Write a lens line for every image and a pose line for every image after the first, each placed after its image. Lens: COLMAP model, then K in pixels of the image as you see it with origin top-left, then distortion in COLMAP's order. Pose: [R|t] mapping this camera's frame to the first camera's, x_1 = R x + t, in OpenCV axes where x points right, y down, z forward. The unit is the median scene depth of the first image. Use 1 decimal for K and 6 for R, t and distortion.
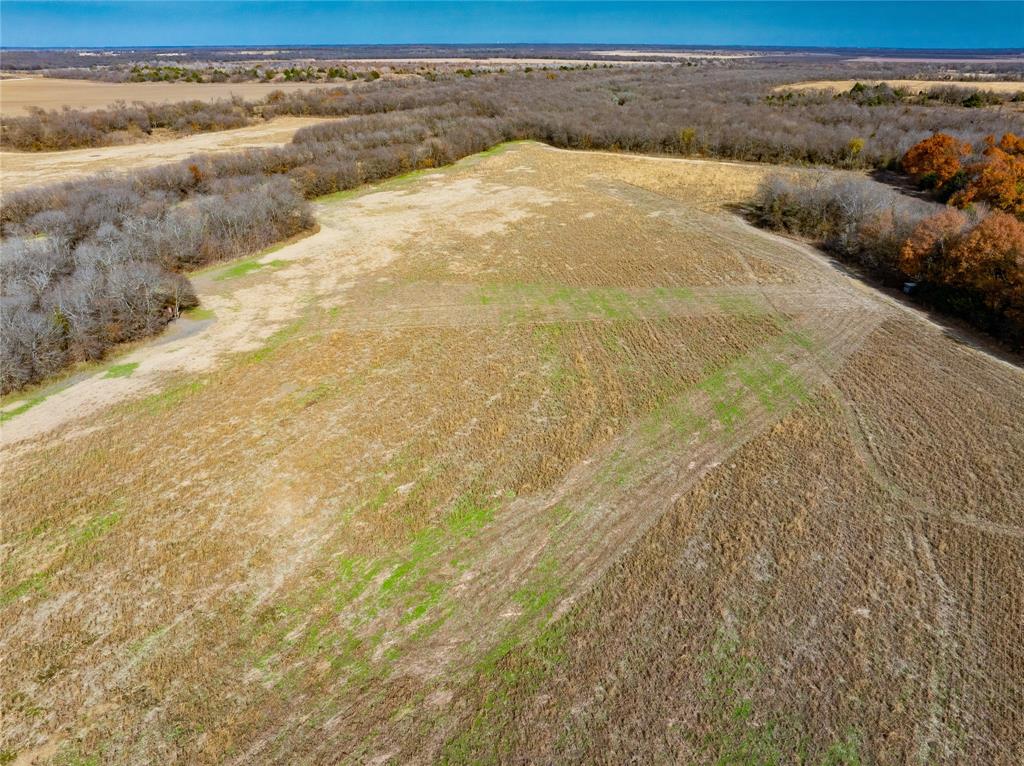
lens RADIAL K [[715.9, 0, 515.9], [0, 715.9, 382.4], [0, 0, 1]] dist [-0.066543, 0.039969]
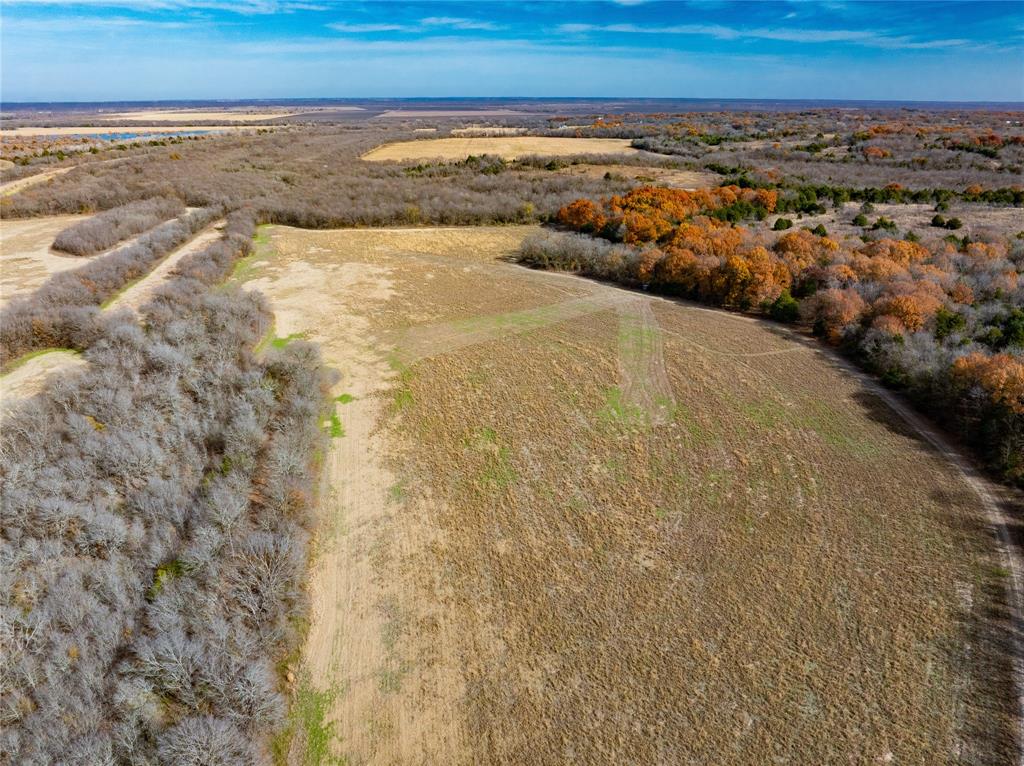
lens RADIAL K [[715.9, 0, 515.9], [0, 715.9, 382.4], [0, 0, 1]] dist [-0.066543, 0.039969]
pose [[0.822194, -0.209760, 0.529149, -0.664332], [0.243877, 0.969790, 0.005497, 0.021332], [-0.514316, 0.124528, 0.848511, -0.386359]]
